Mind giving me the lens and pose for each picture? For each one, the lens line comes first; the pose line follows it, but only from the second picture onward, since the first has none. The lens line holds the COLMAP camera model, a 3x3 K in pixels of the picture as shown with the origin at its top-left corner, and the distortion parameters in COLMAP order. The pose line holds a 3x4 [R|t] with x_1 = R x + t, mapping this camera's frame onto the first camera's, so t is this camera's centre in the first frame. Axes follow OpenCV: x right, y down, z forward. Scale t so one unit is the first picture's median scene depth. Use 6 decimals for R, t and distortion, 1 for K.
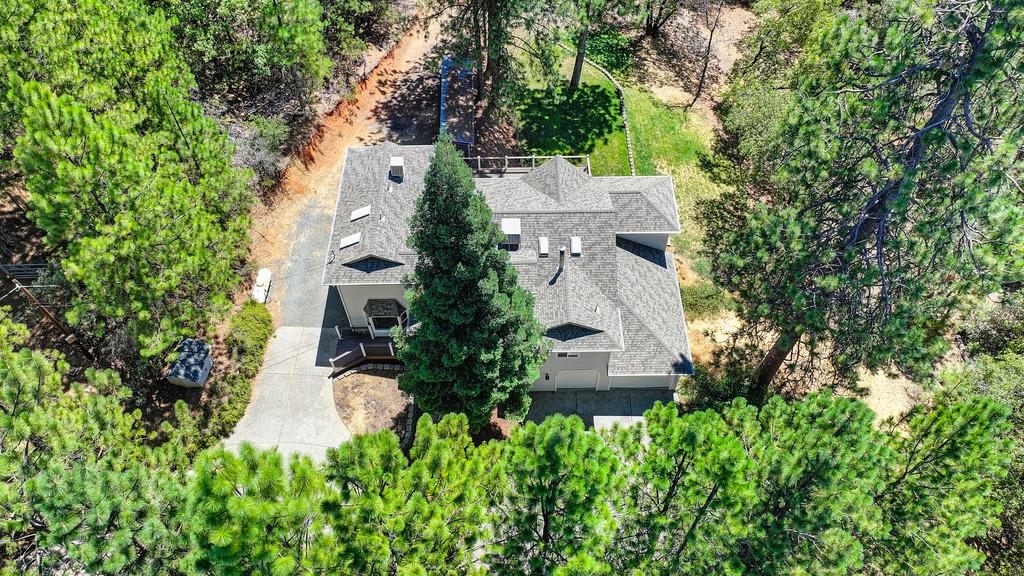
lens RADIAL K [[723.0, 0, 518.0], [0, 723.0, 286.1], [0, 0, 1]] dist [-0.004663, -0.009821]
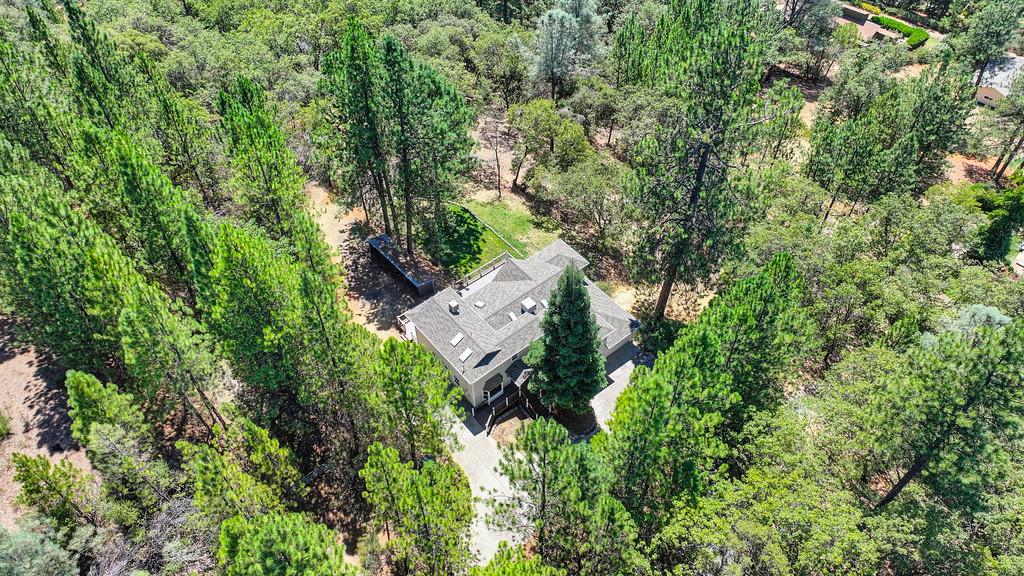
lens RADIAL K [[733.8, 0, 516.2], [0, 733.8, 290.5], [0, 0, 1]] dist [-0.000120, -0.000605]
pose [[0.774284, -0.476714, 0.416206, -0.535810], [0.509690, 0.859589, 0.036359, -0.133529], [-0.375099, 0.183984, 0.908543, -0.433766]]
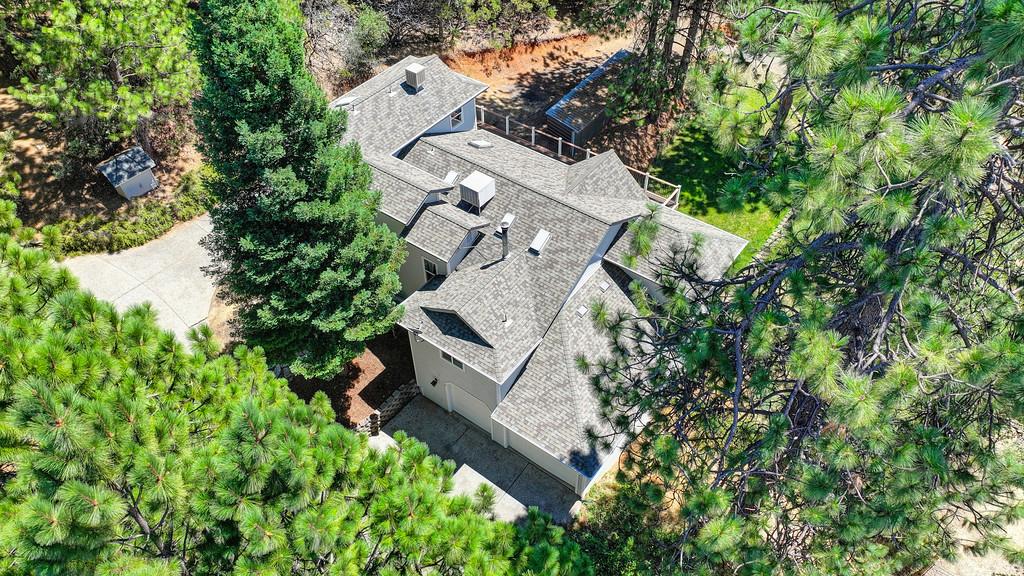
lens RADIAL K [[733.8, 0, 516.2], [0, 733.8, 290.5], [0, 0, 1]] dist [-0.000120, -0.000605]
pose [[0.798407, 0.433229, -0.418161, 0.286349], [-0.483737, 0.875048, -0.017034, 0.009489], [0.358531, 0.215880, 0.908213, 0.226504]]
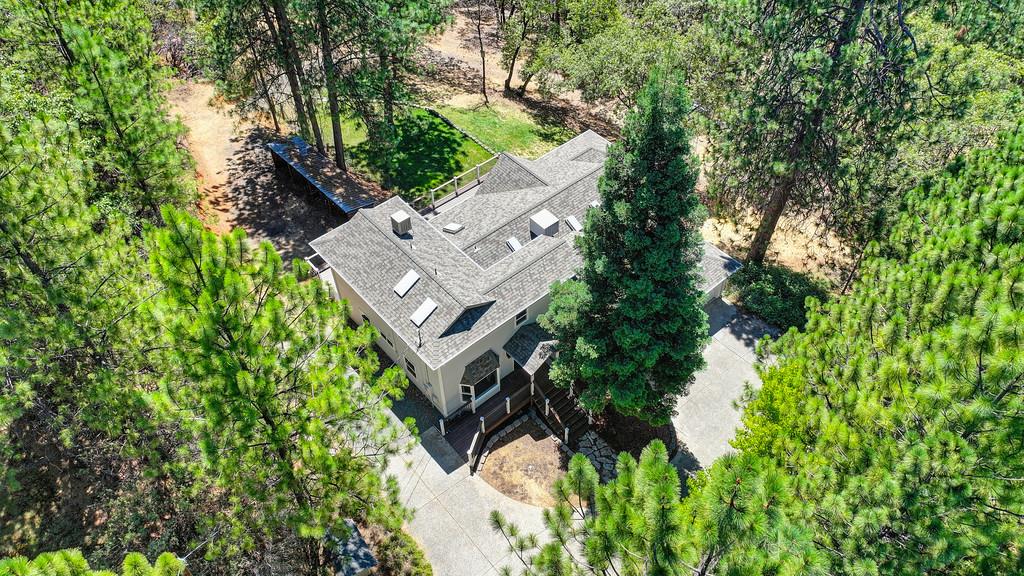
lens RADIAL K [[723.0, 0, 518.0], [0, 723.0, 286.1], [0, 0, 1]] dist [-0.004663, -0.009821]
pose [[0.756838, -0.483133, 0.440204, -0.344146], [0.526787, 0.849577, 0.026727, -0.036659], [-0.386900, 0.211666, 0.897500, 0.136317]]
